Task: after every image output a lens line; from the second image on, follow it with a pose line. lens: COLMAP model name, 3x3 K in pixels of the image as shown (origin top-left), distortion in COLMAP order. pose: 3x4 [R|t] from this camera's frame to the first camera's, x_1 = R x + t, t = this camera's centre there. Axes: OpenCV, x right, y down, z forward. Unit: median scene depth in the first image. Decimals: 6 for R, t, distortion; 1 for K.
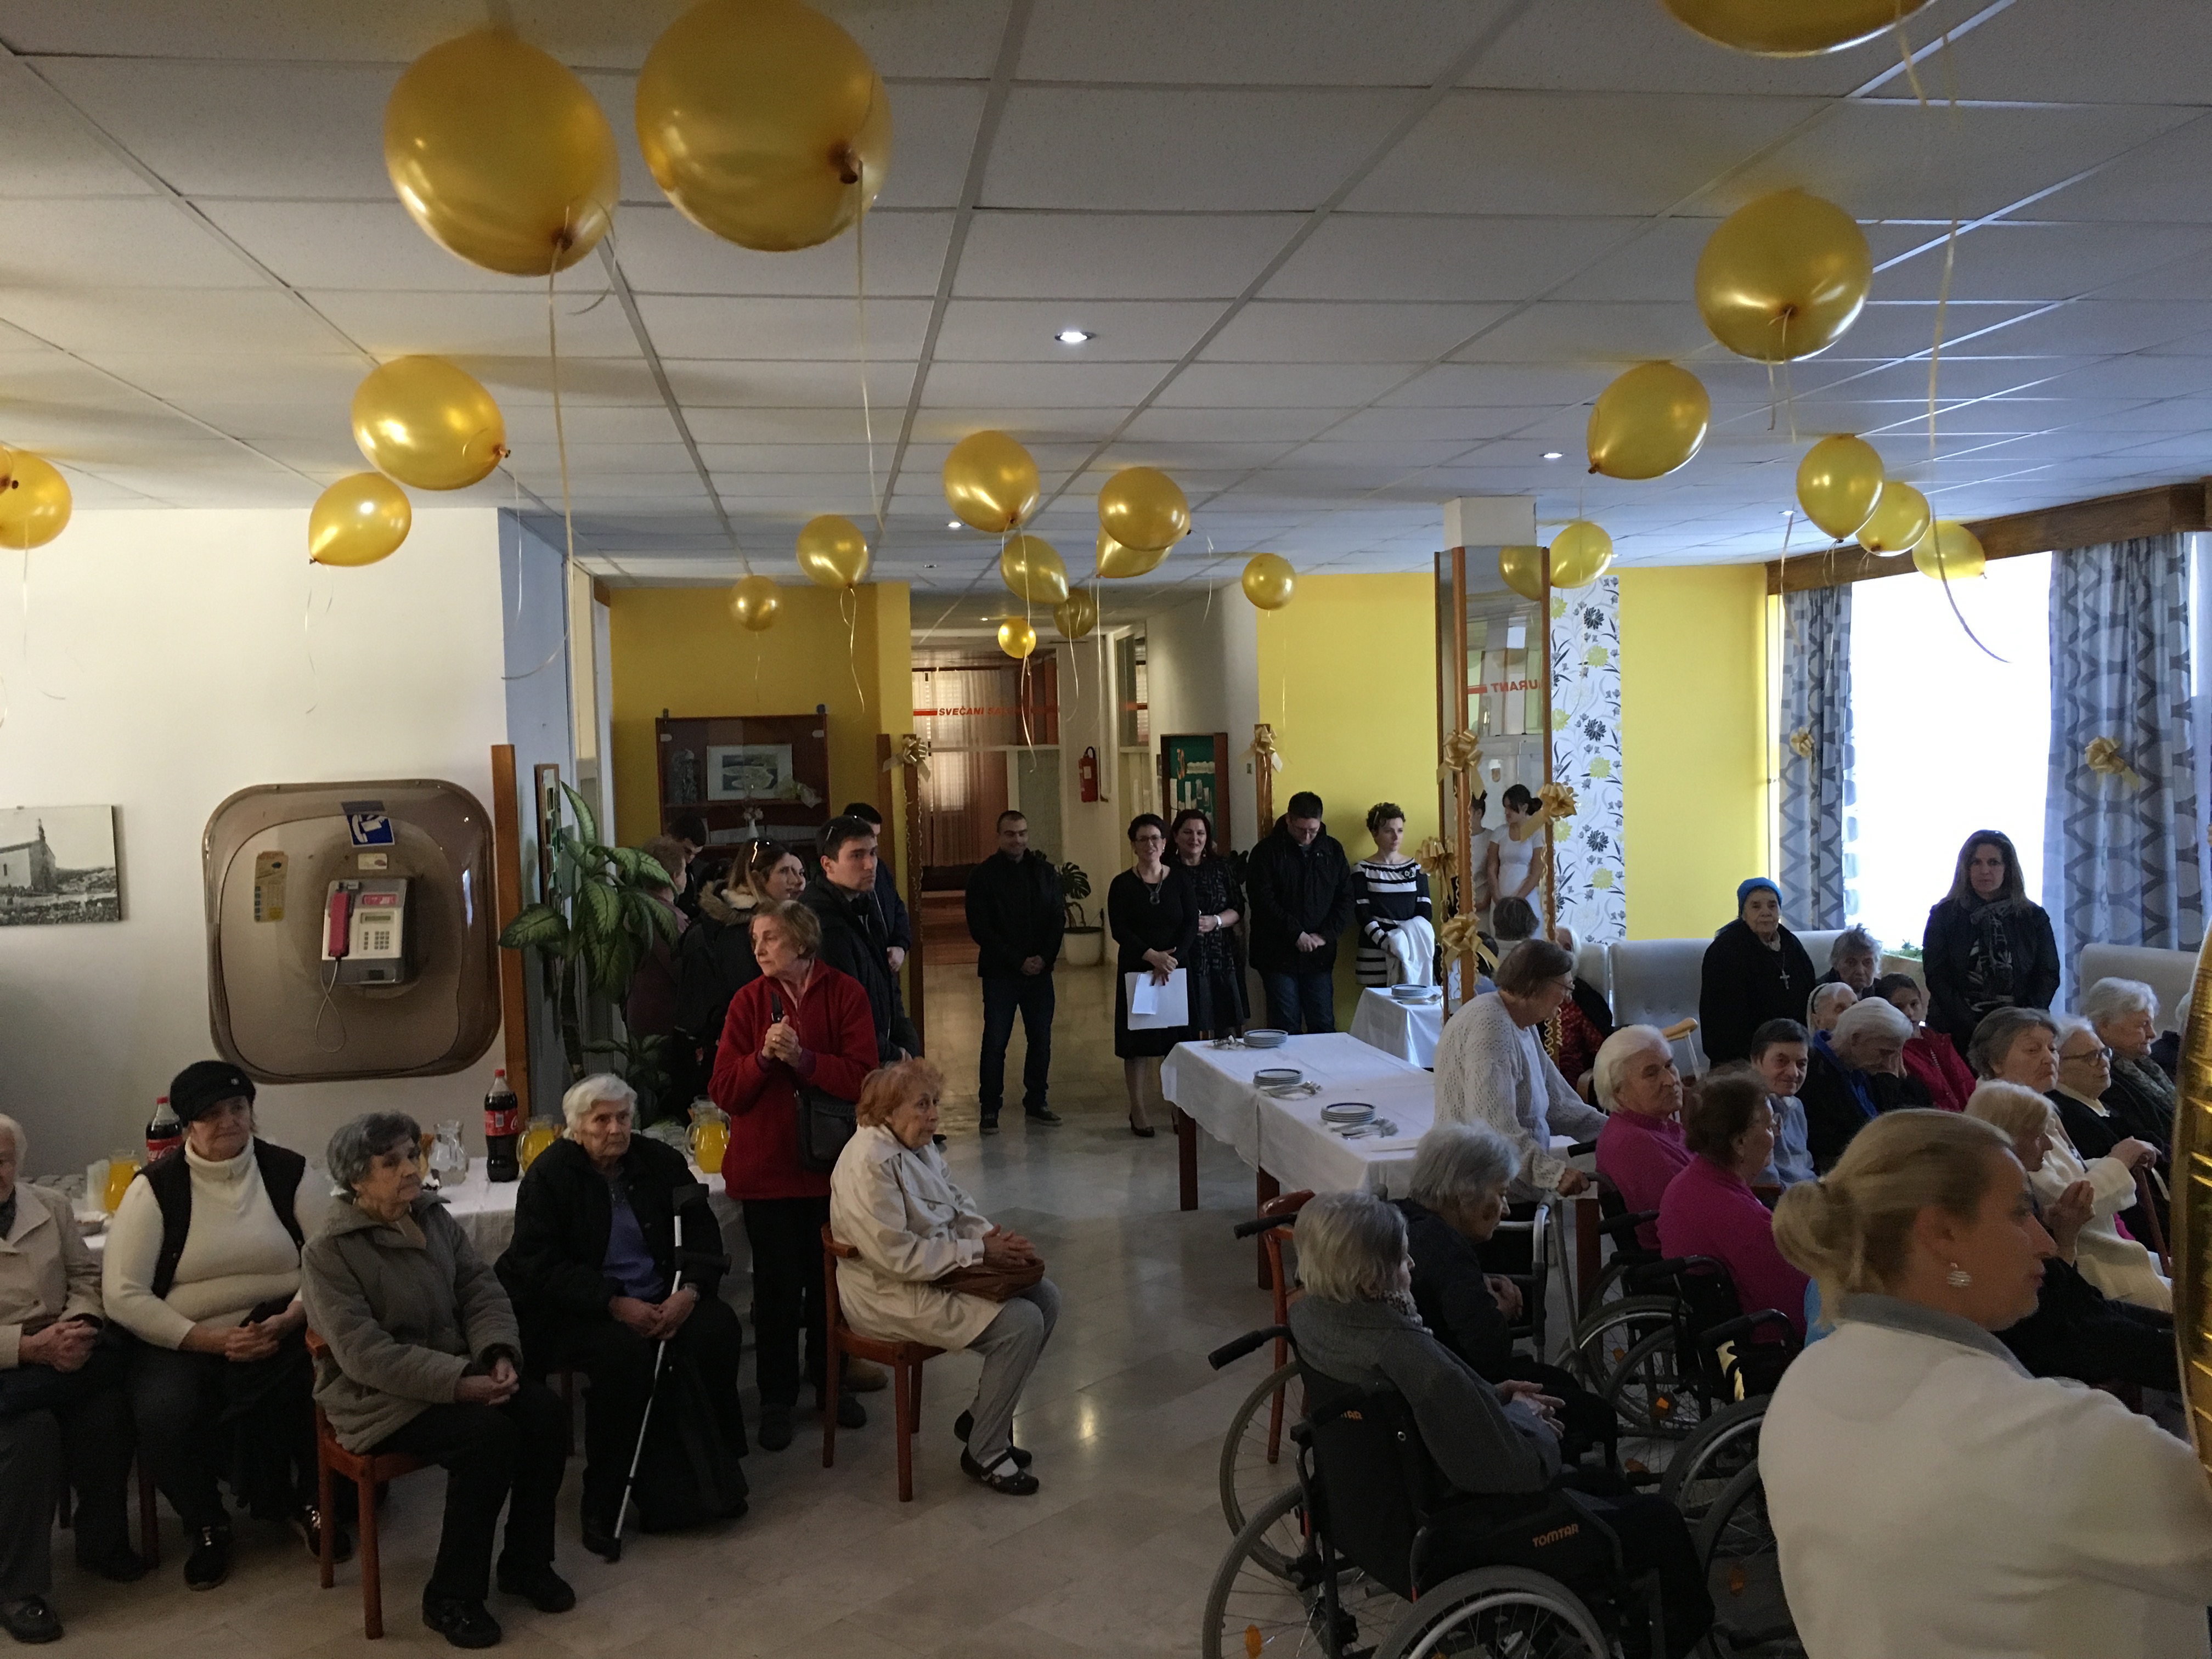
lens RADIAL K [[1877.5, 0, 1106.0], [0, 1877.5, 829.5], [0, 0, 1]] dist [0.044968, 0.001032]
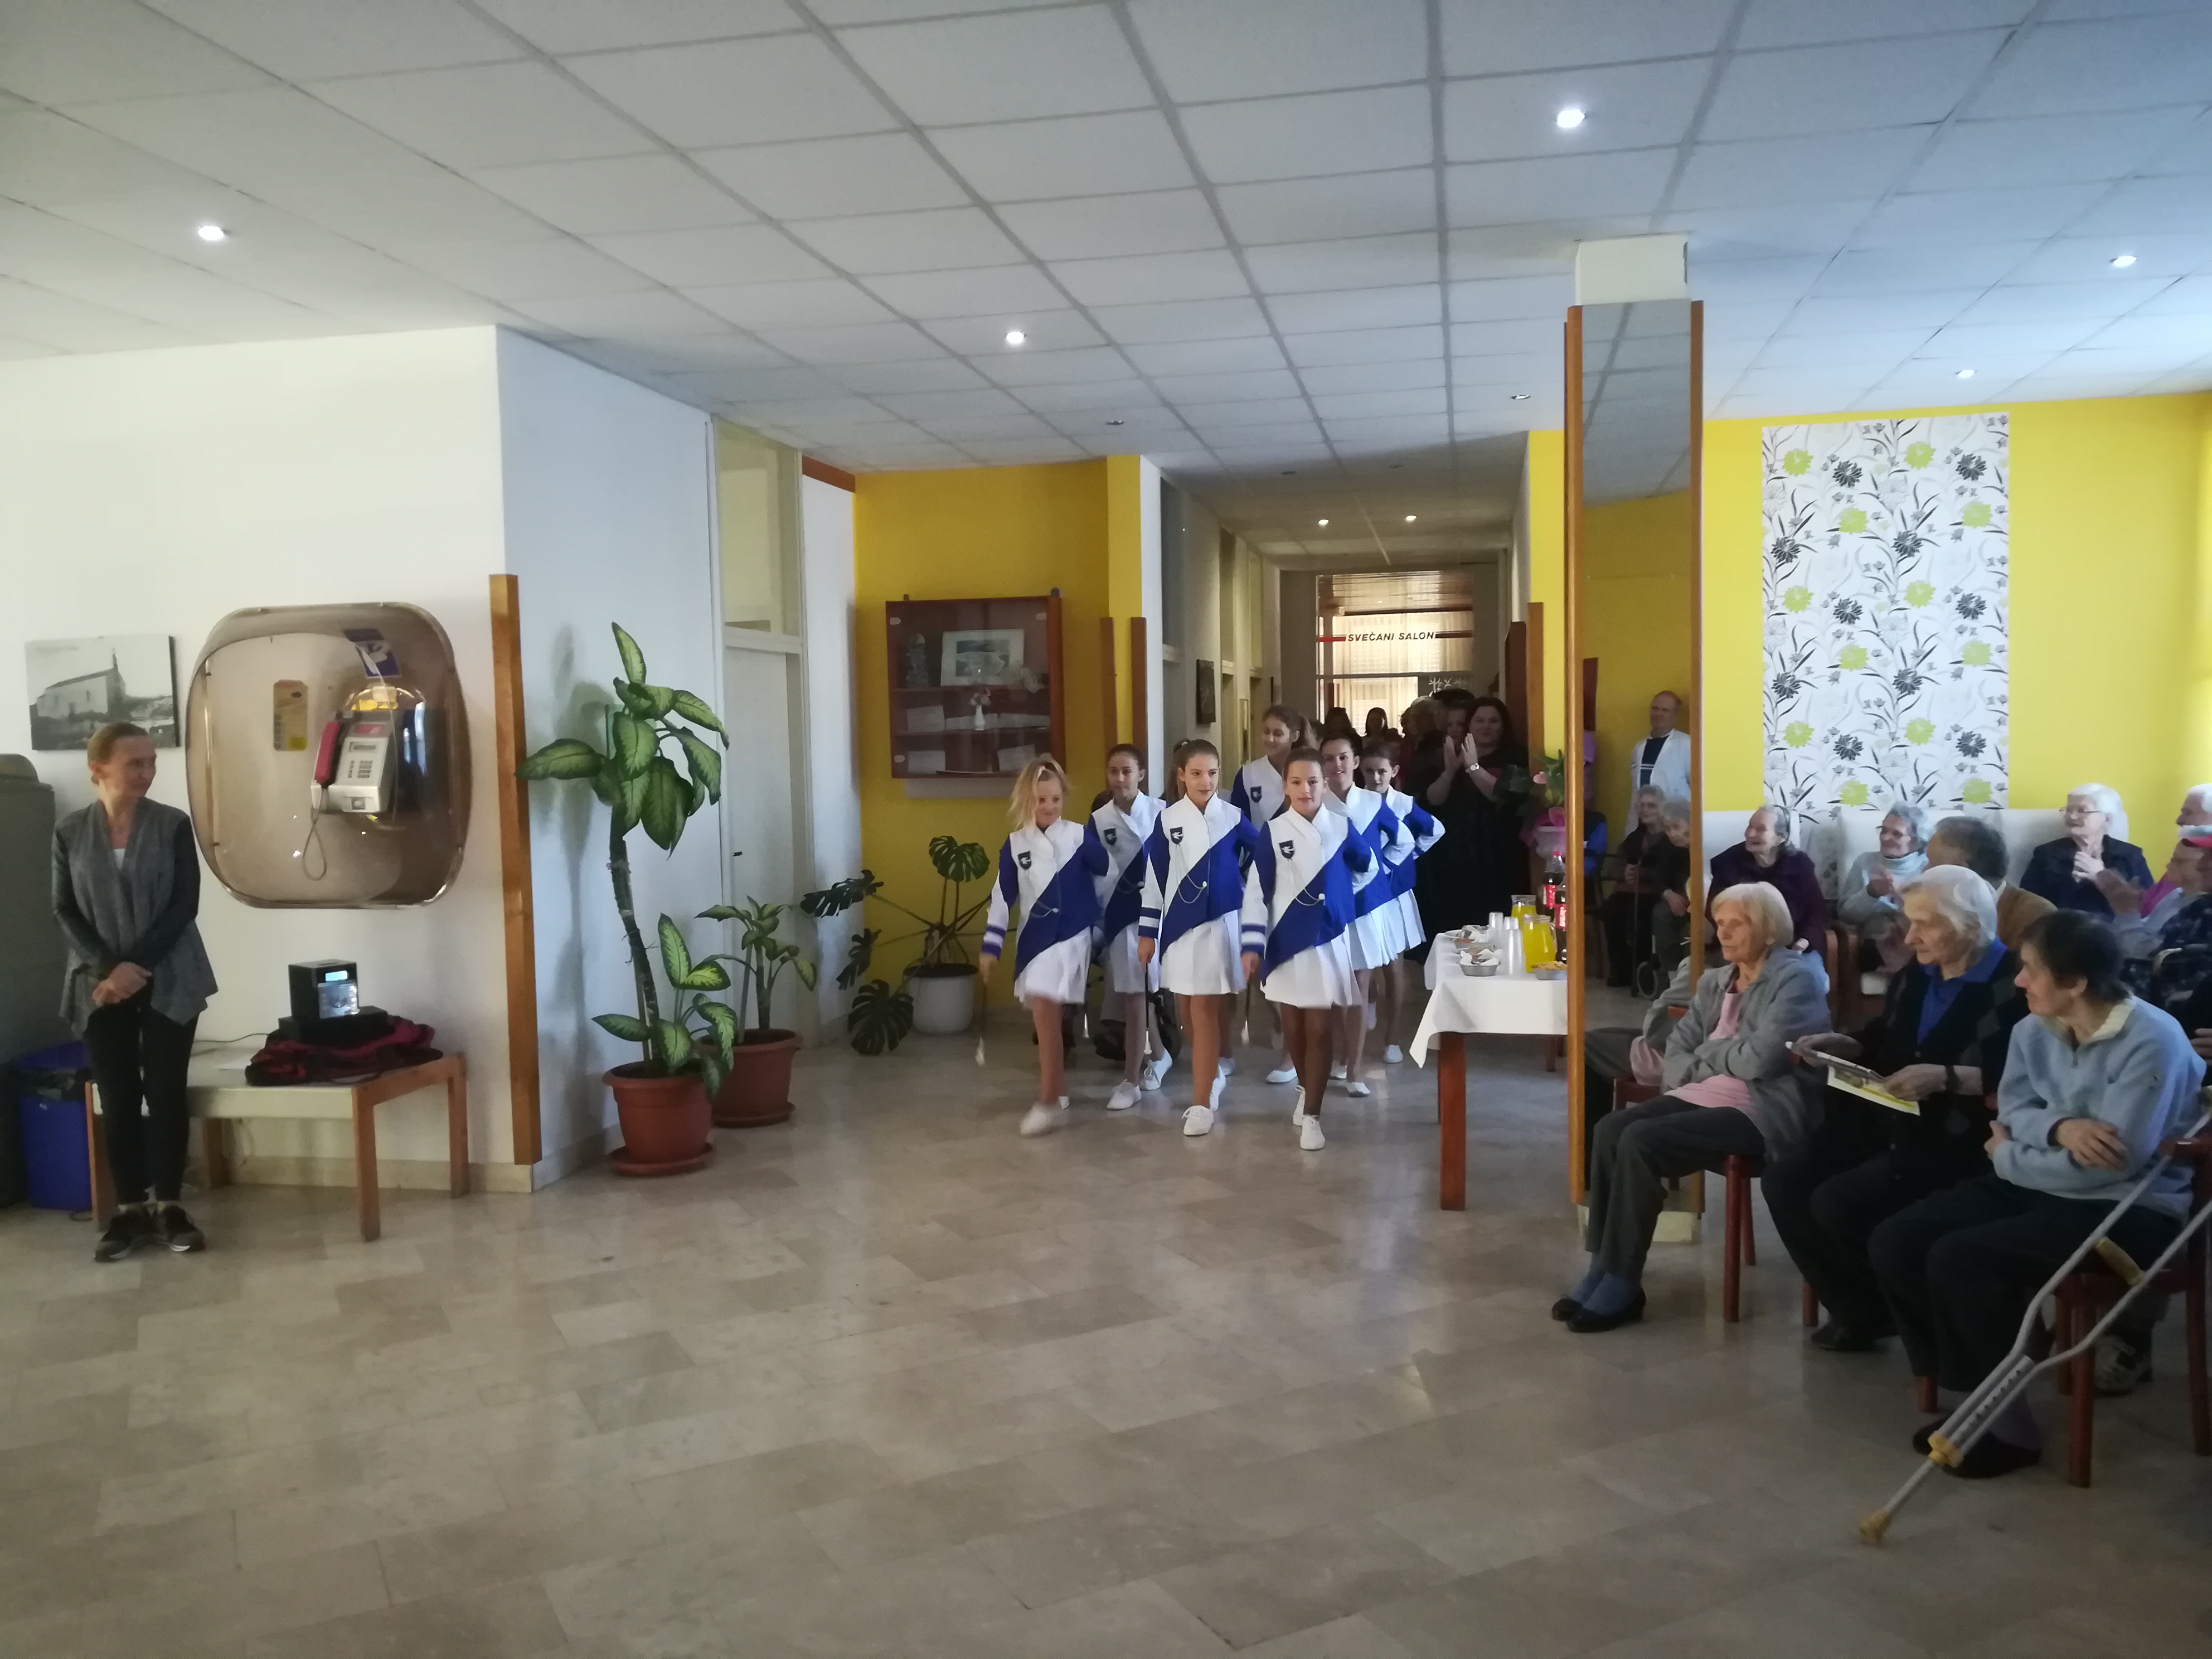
lens RADIAL K [[1698.0, 0, 1106.0], [0, 1698.0, 829.5], [0, 0, 1]] dist [0.053348, -0.069147]
pose [[0.938949, 0.029208, -0.342815, 0.271983], [-0.023957, 0.999522, 0.019543, 0.061371], [0.343222, -0.010137, 0.939200, 0.295230]]
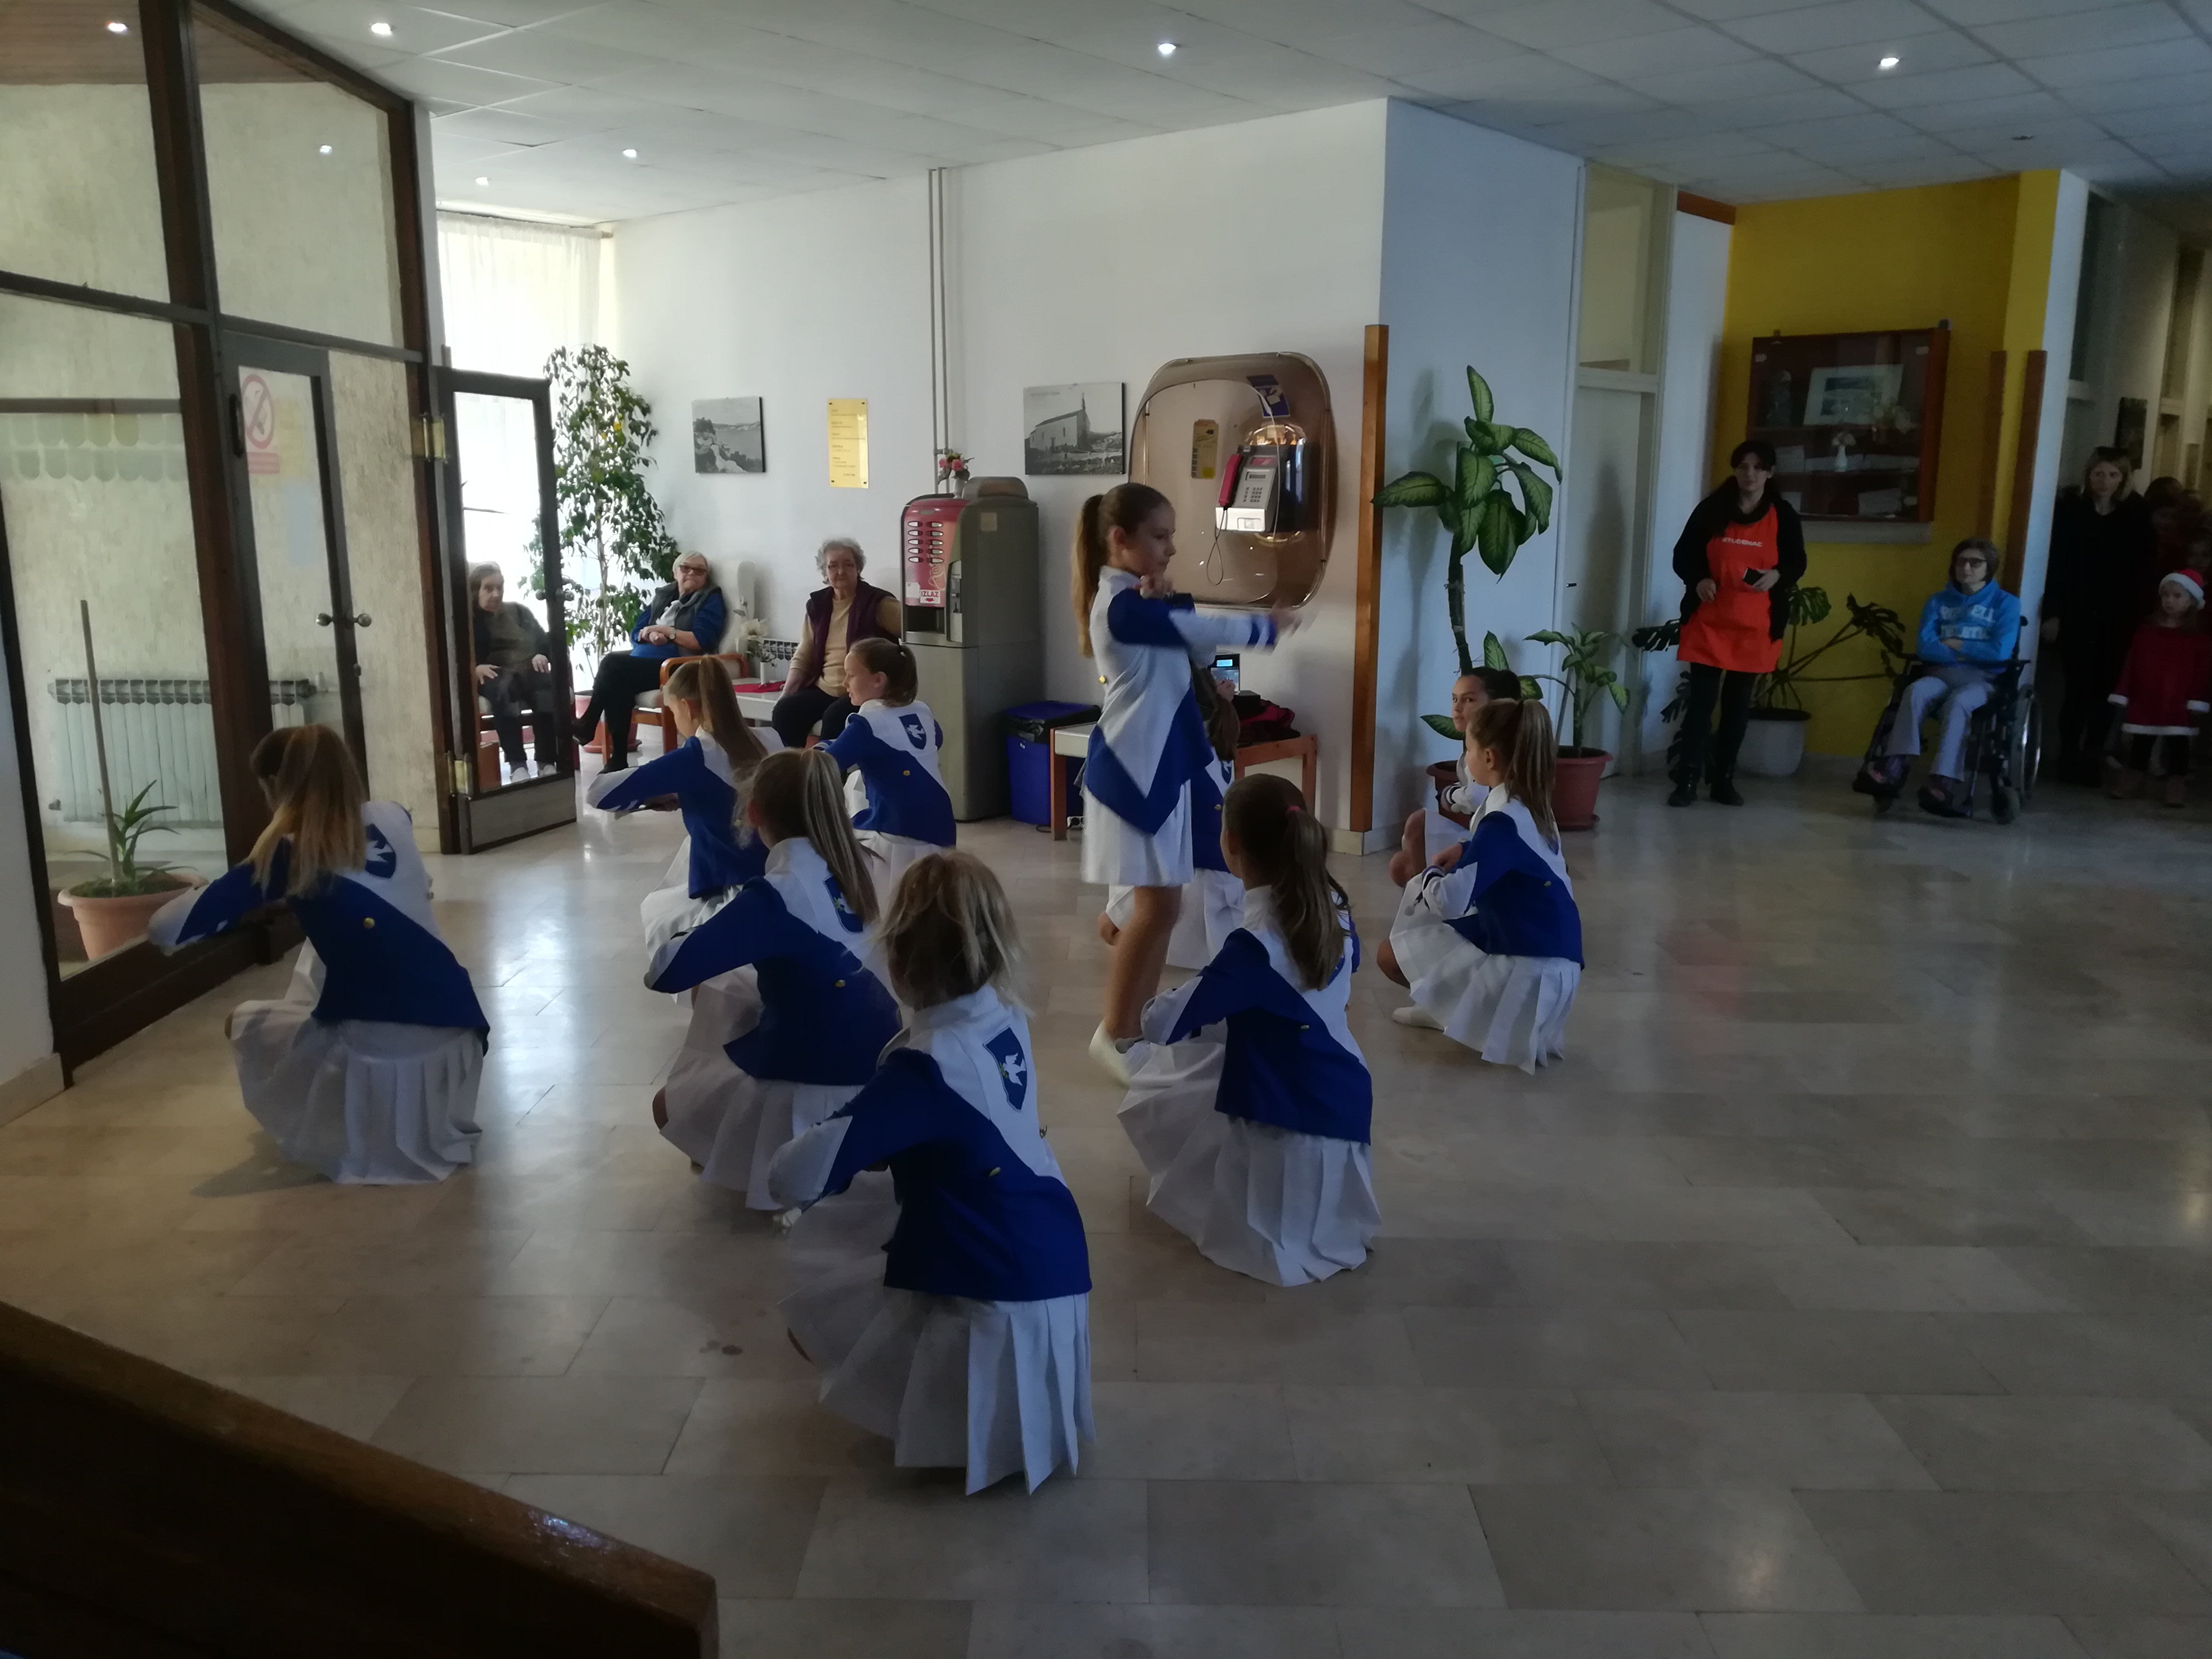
lens RADIAL K [[1708.0, 0, 1106.0], [0, 1708.0, 829.5], [0, 0, 1]] dist [0.067283, -0.114450]
pose [[0.653203, 0.178146, -0.735928, 0.373646], [-0.058830, 0.980931, 0.185237, 0.069121], [0.754894, -0.077703, 0.651227, 0.208159]]
